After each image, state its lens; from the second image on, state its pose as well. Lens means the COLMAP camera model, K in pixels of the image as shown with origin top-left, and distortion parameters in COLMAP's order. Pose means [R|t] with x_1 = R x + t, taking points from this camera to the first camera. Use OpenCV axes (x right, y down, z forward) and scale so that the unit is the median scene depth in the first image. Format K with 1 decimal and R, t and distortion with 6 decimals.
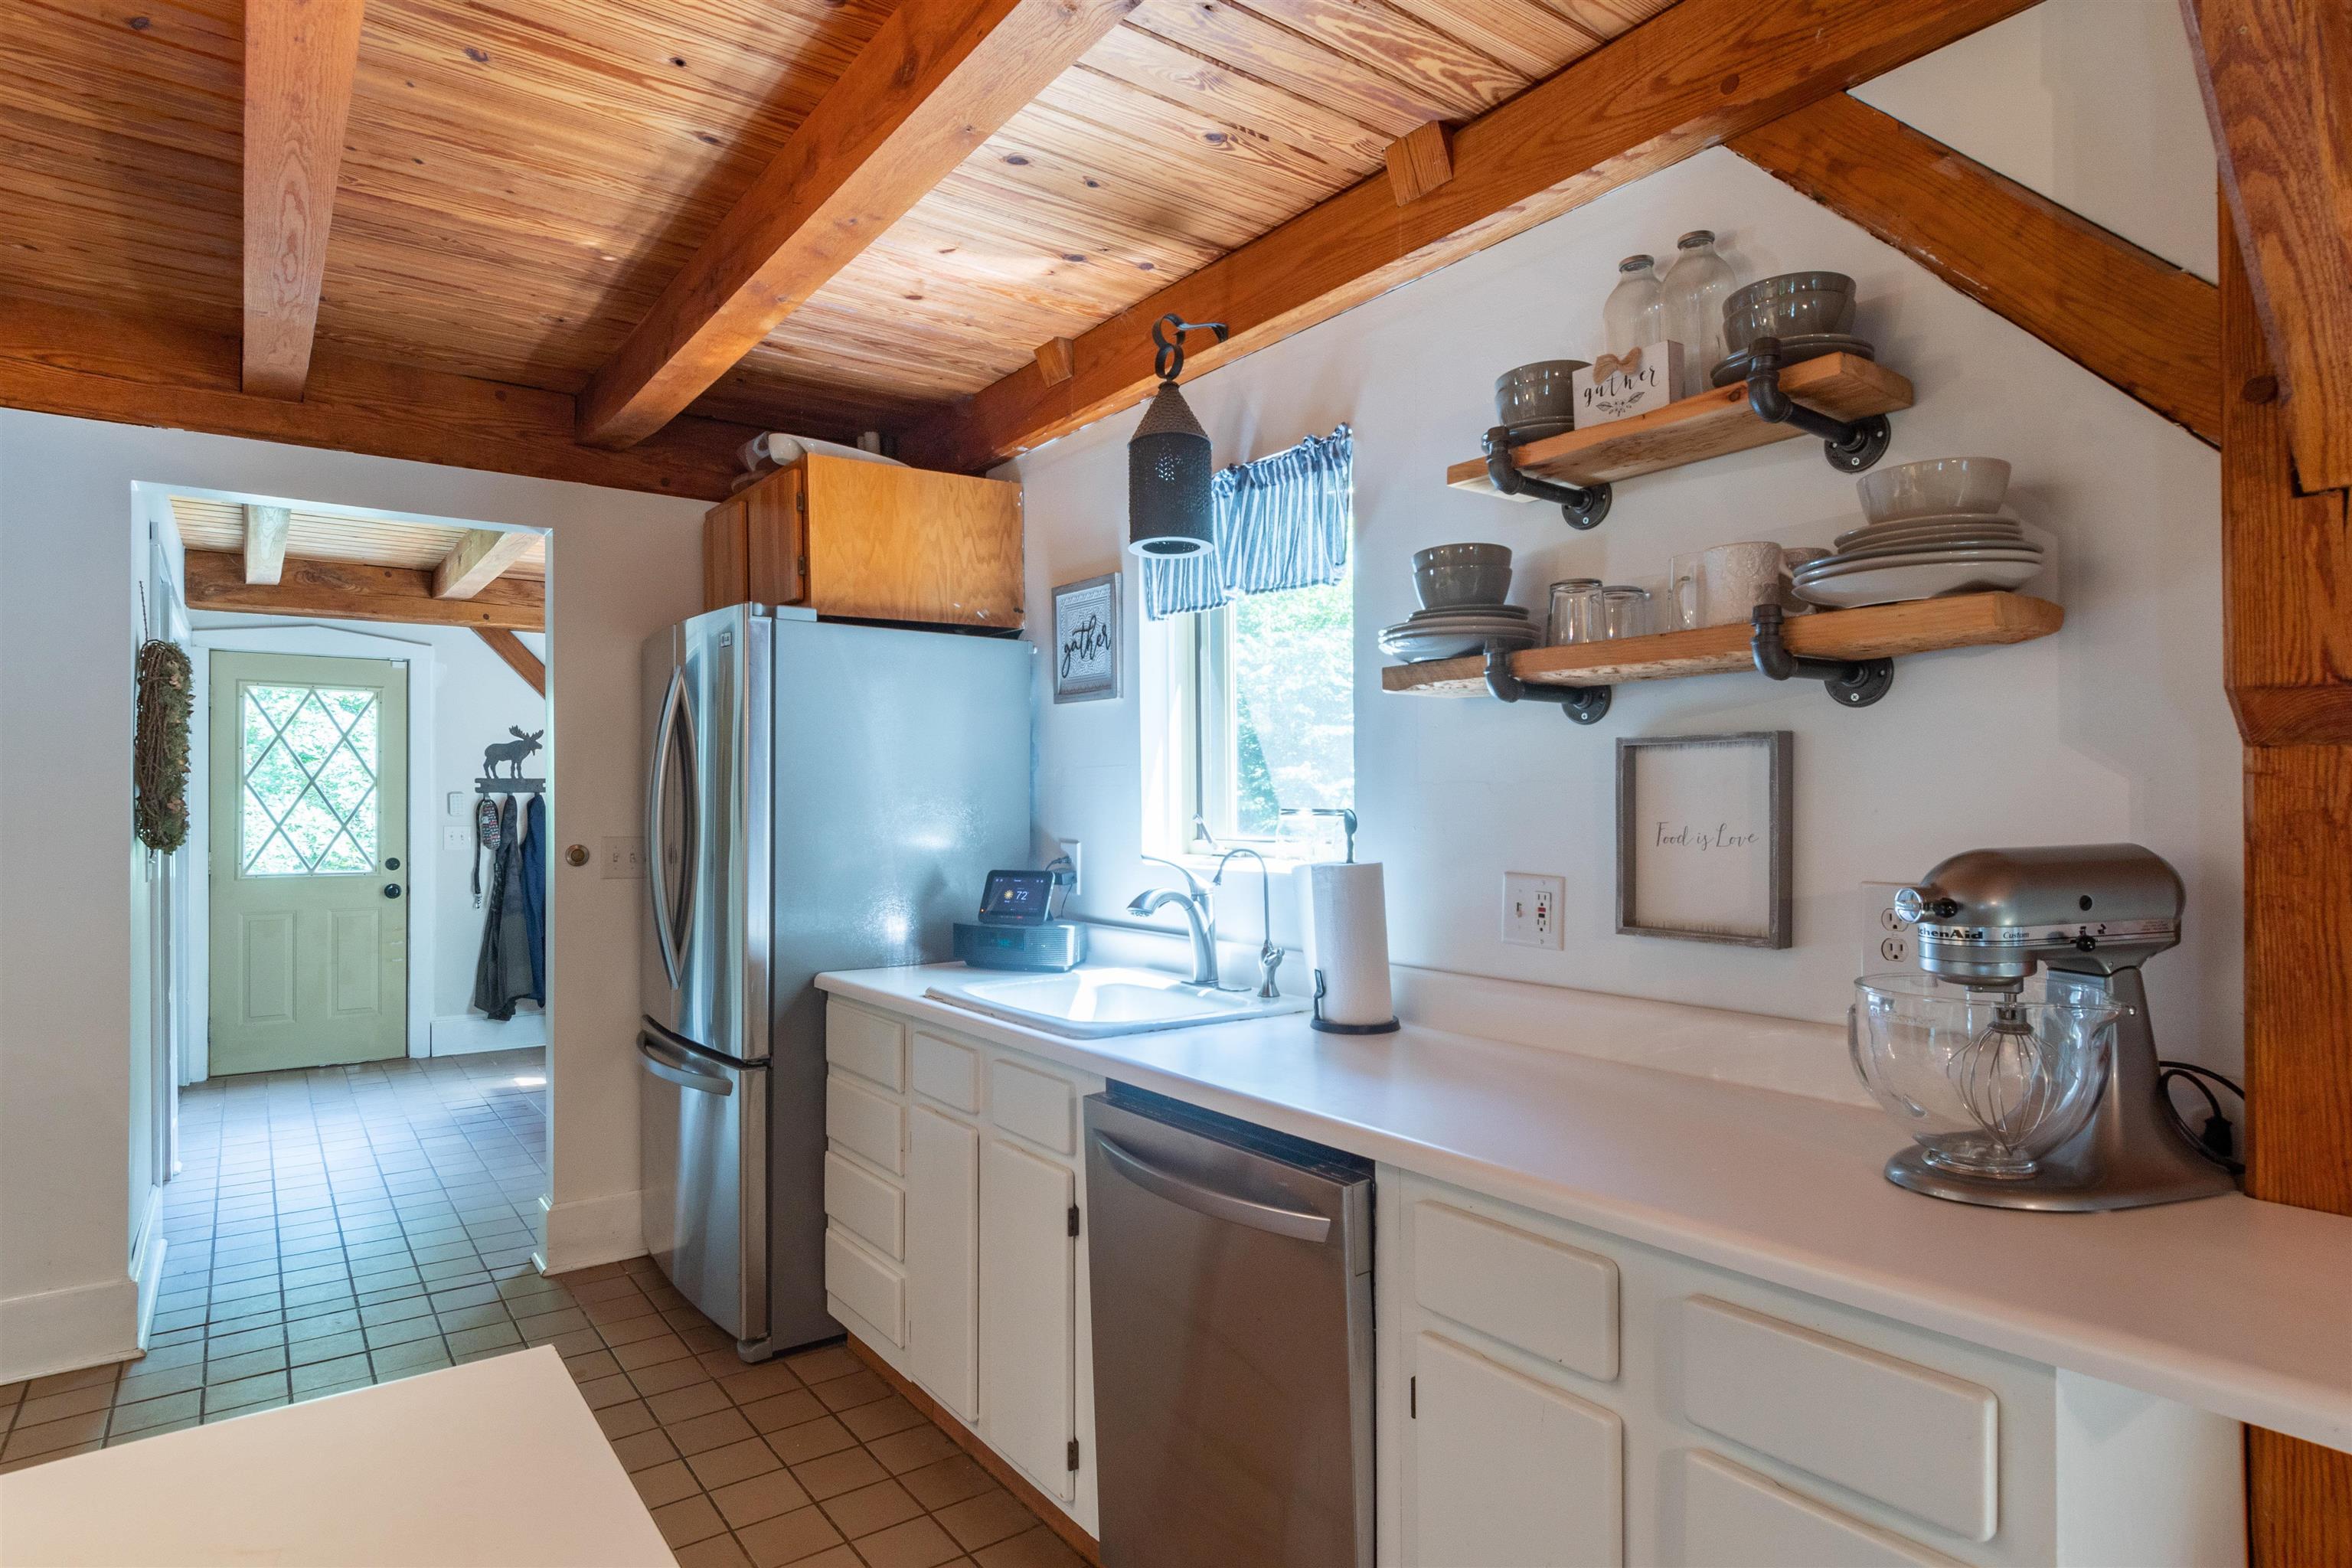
lens RADIAL K [[1276.8, 0, 1174.5], [0, 1276.8, 792.3], [0, 0, 1]] dist [0.001379, -0.000333]
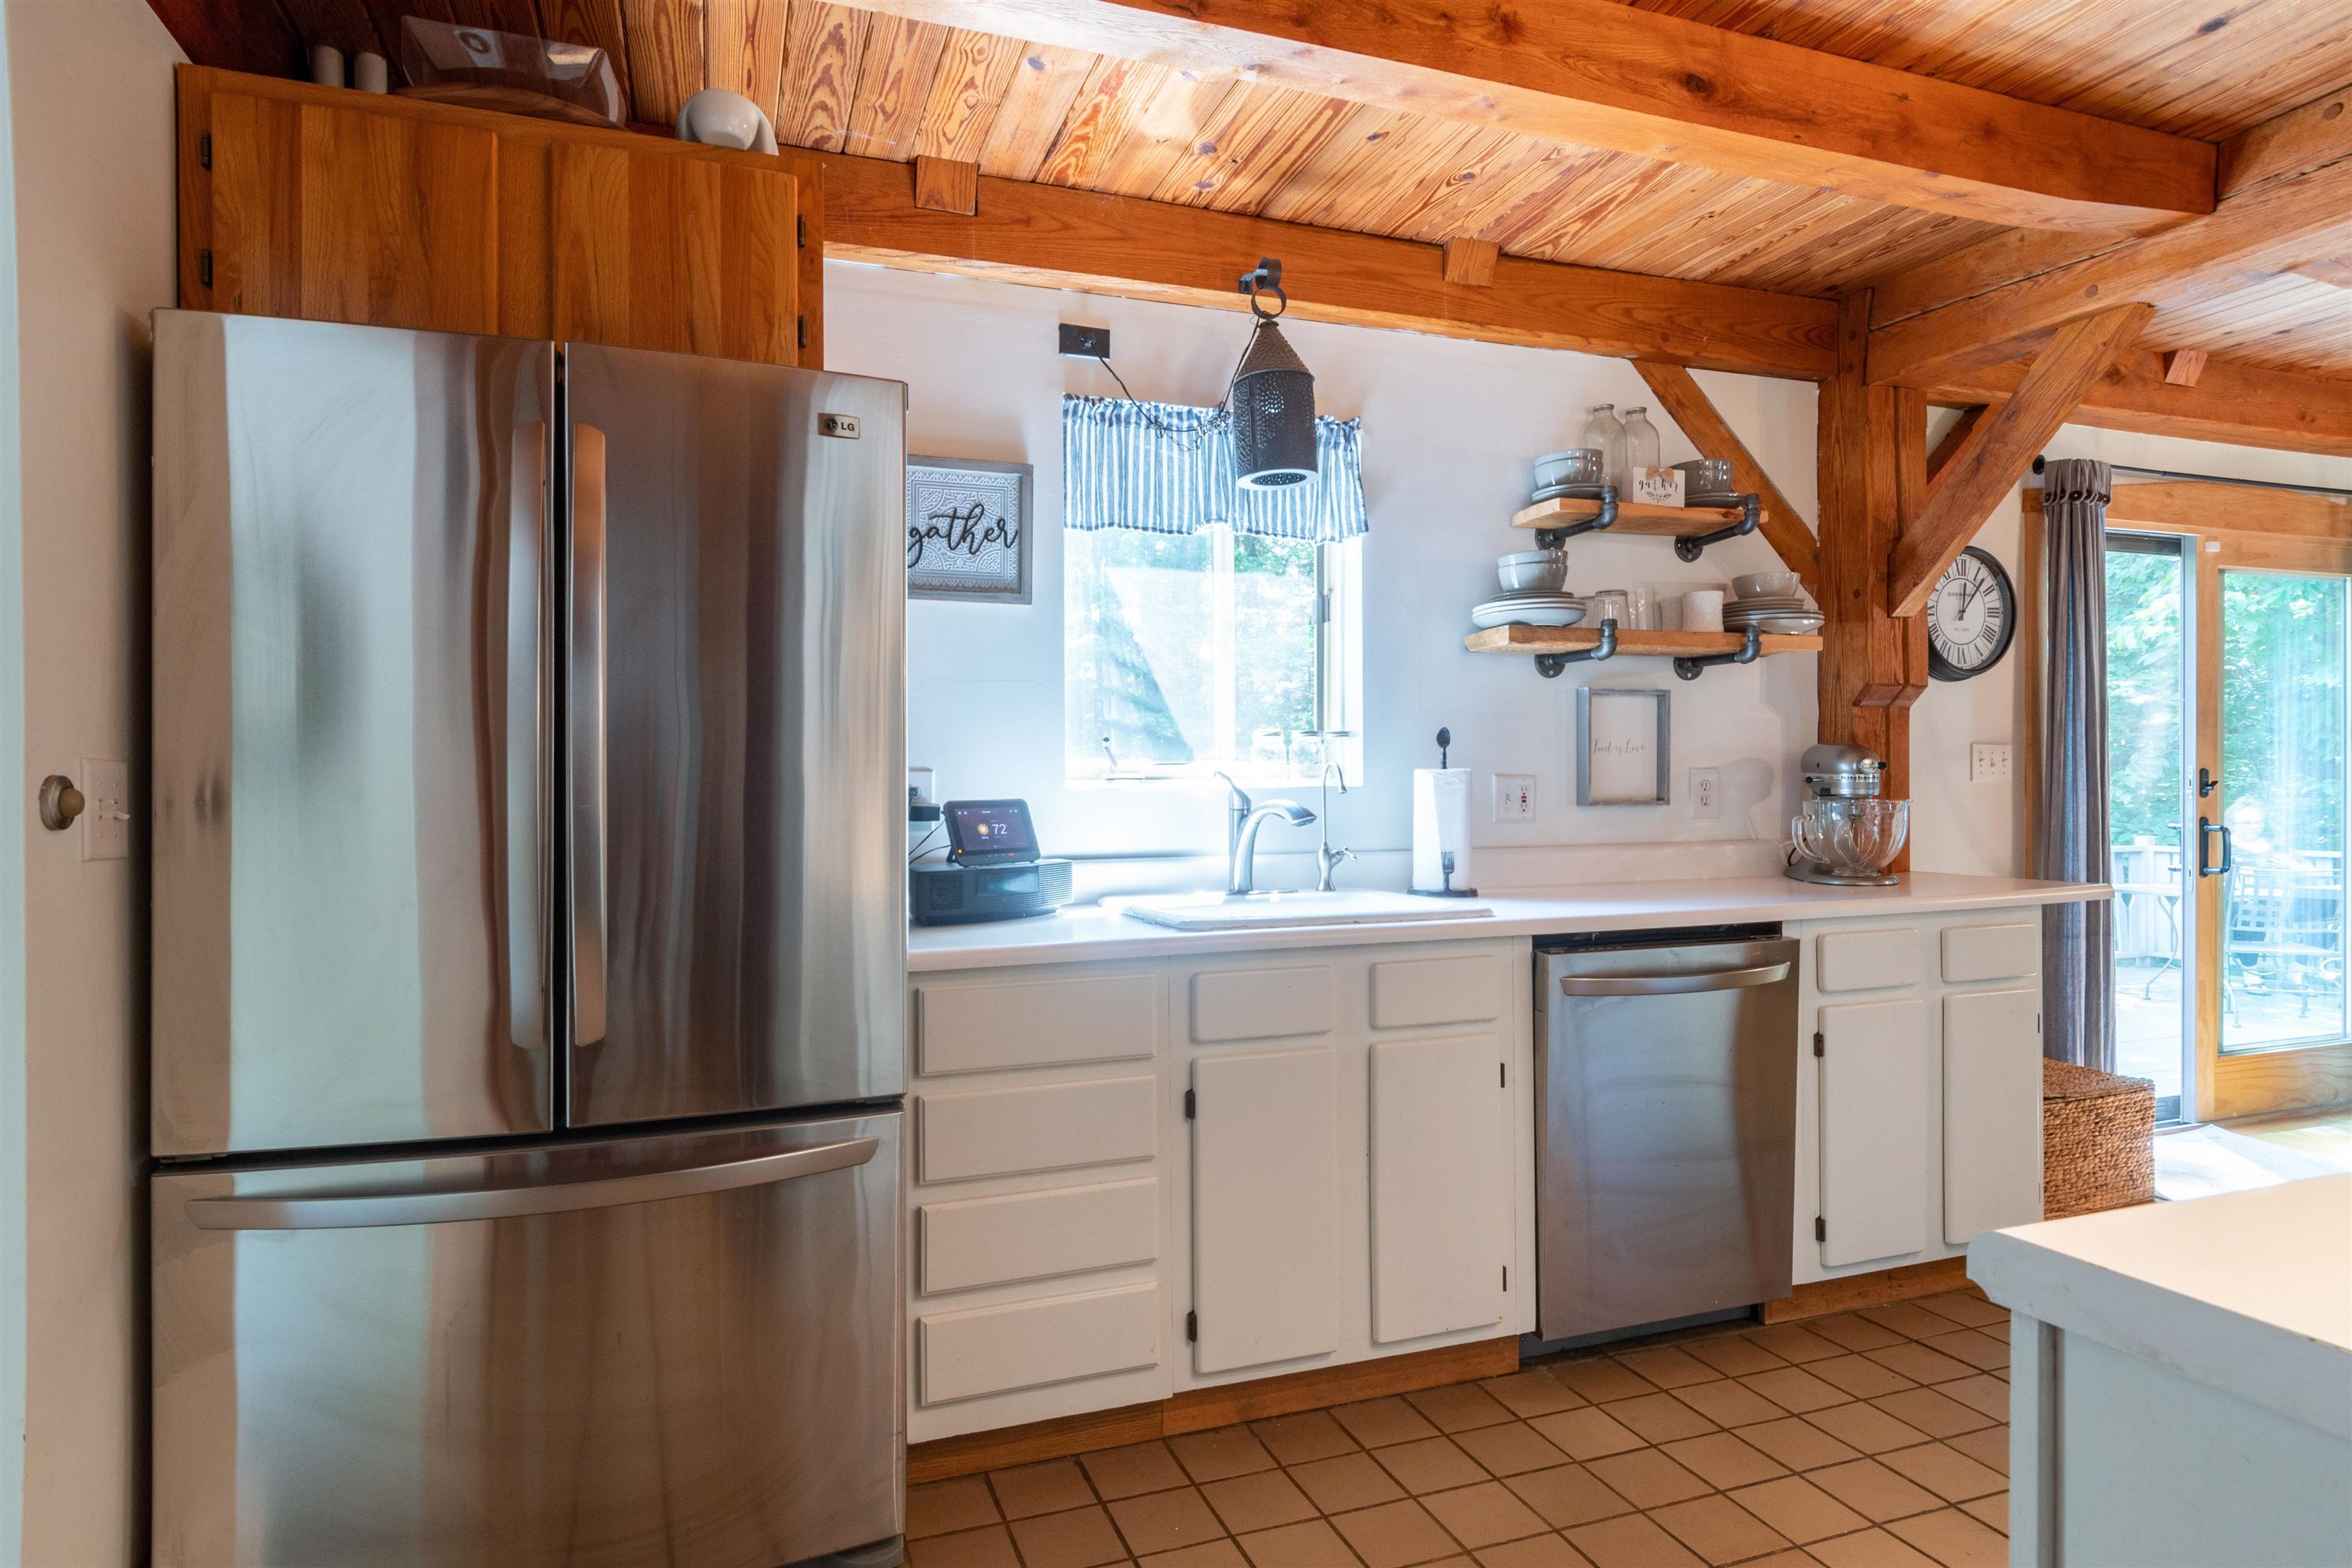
lens RADIAL K [[1276.8, 0, 1196.6], [0, 1276.8, 787.4], [0, 0, 1]] dist [0.001379, -0.000333]
pose [[0.290117, -0.002581, 0.956988, -1.069672], [0.000968, 0.999997, 0.002403, 0.063501], [-0.956991, 0.000230, 0.290119, 0.777625]]
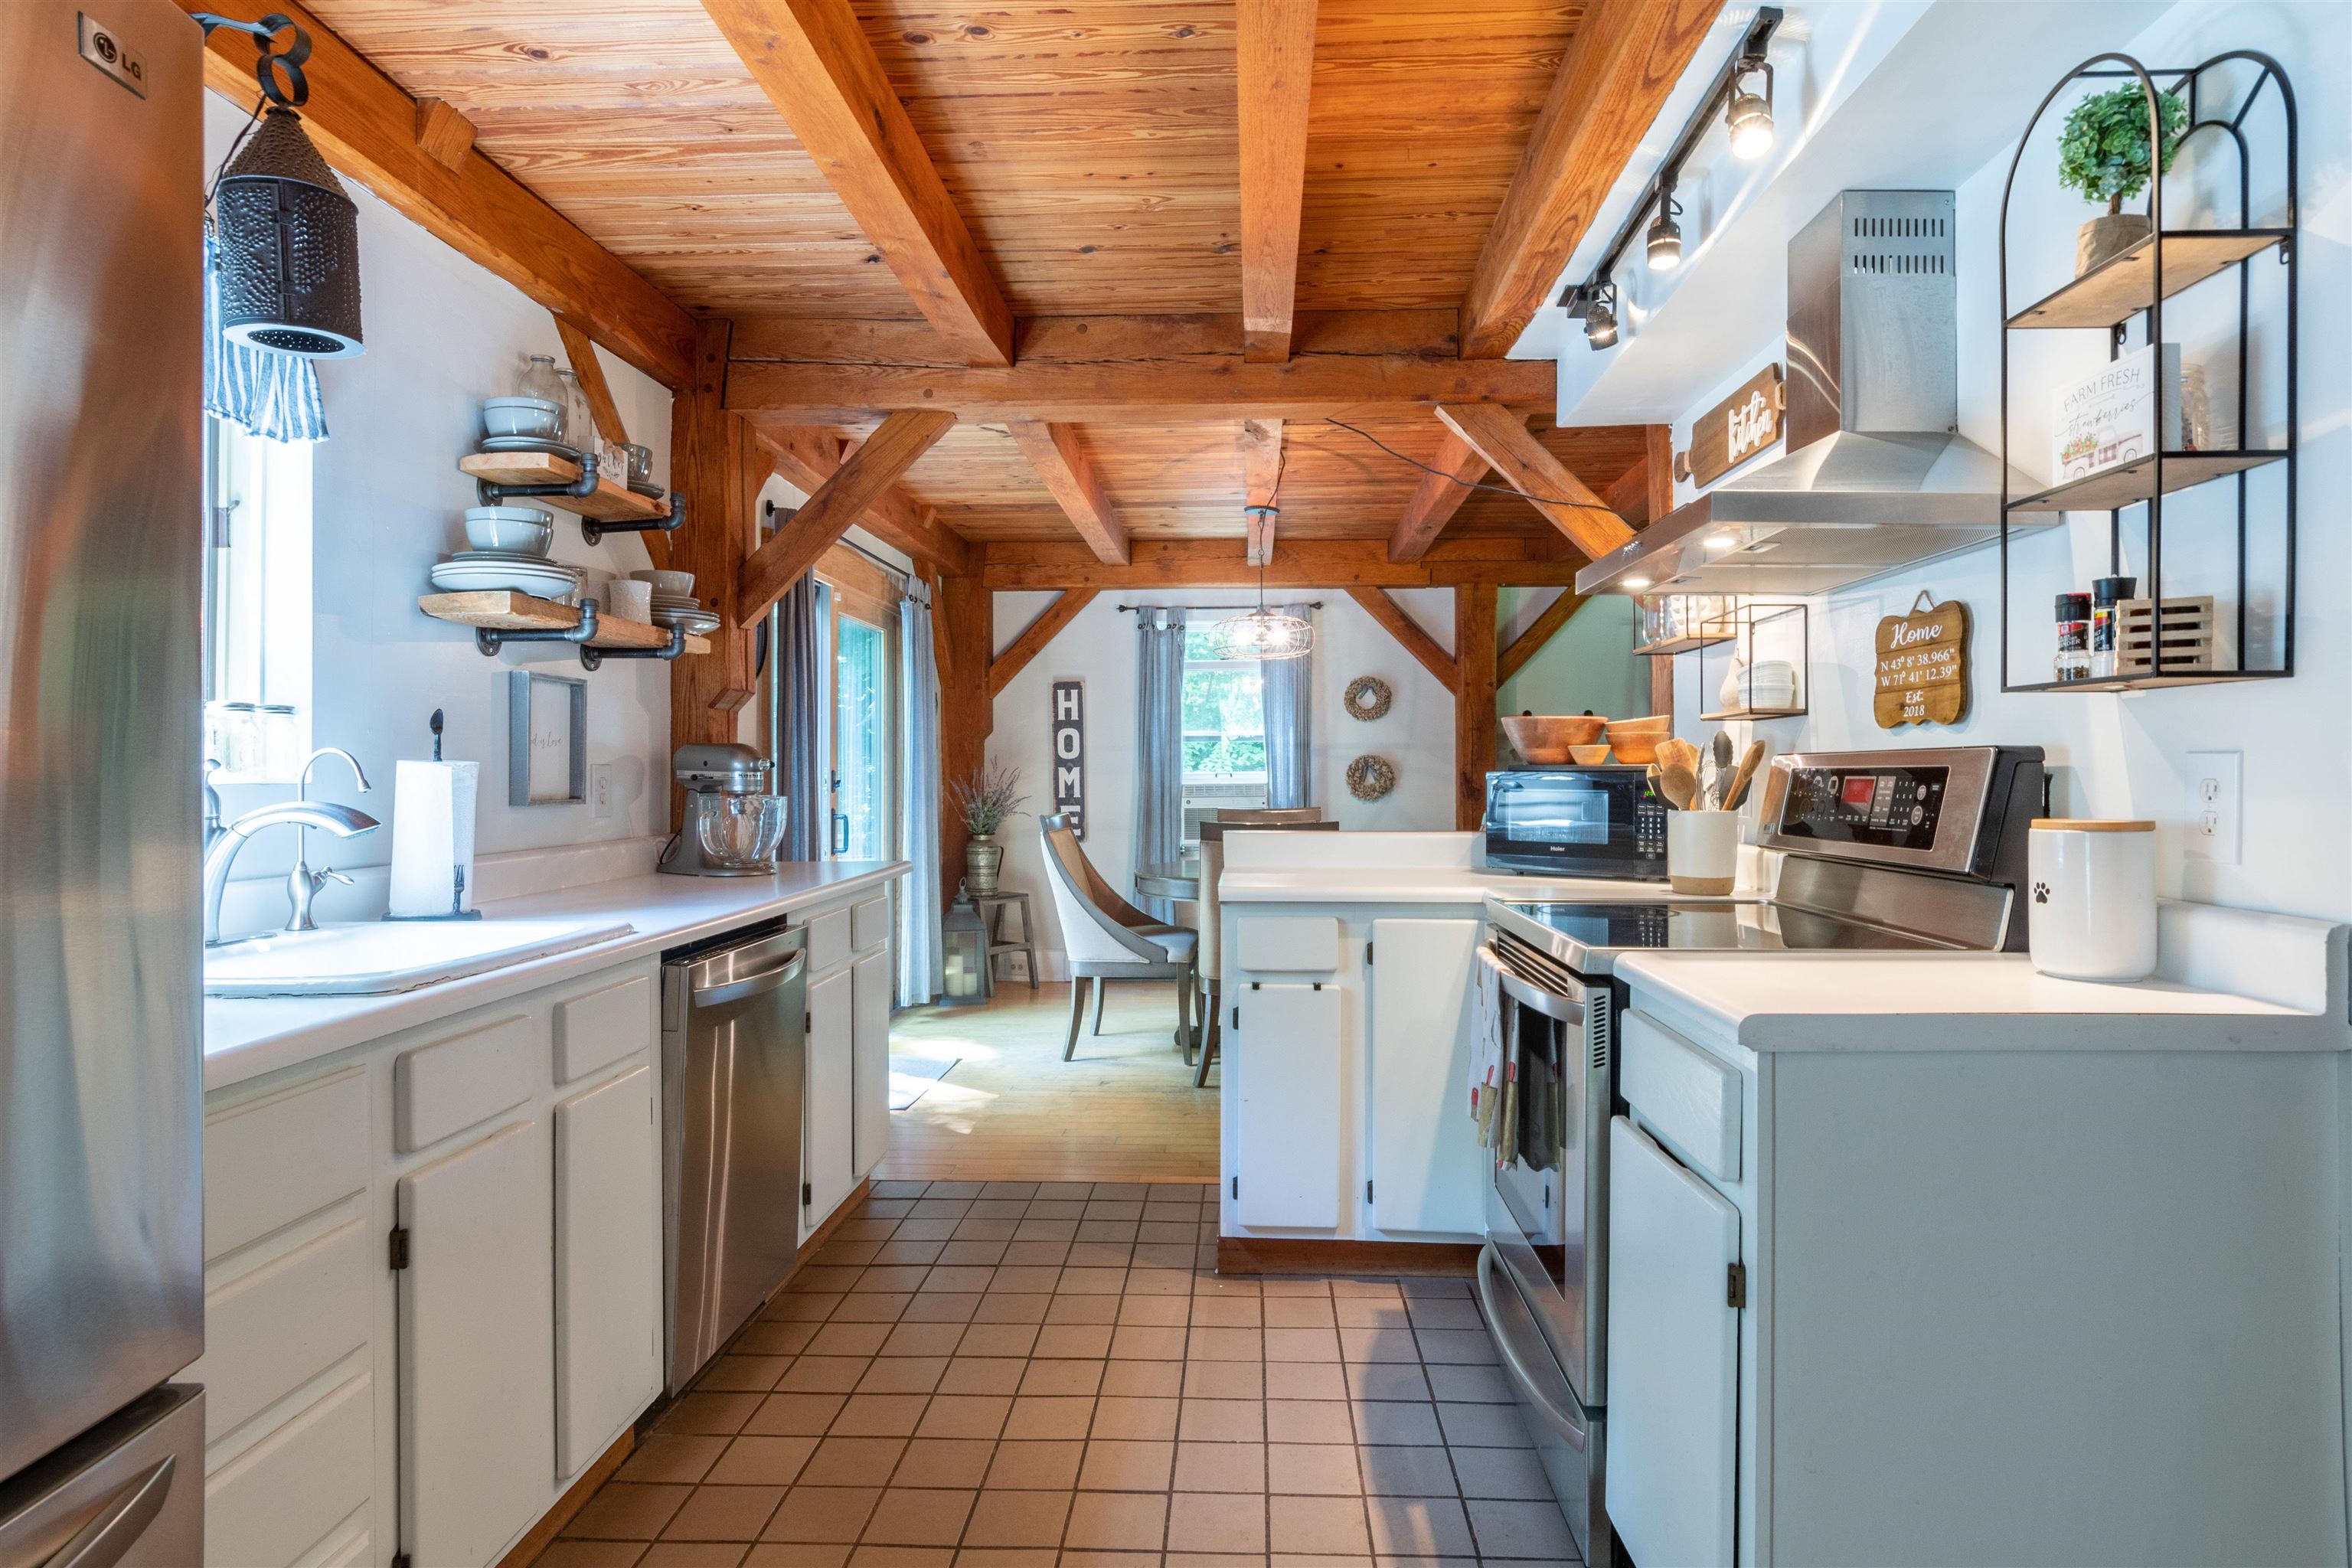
lens RADIAL K [[1276.8, 0, 1196.4], [0, 1276.8, 770.8], [0, 0, 1]] dist [0.001379, -0.000333]
pose [[-0.768818, 0.006934, 0.639430, -0.901793], [0.001369, 0.999957, -0.009198, 0.065956], [-0.639466, -0.006196, -0.768794, 1.264439]]
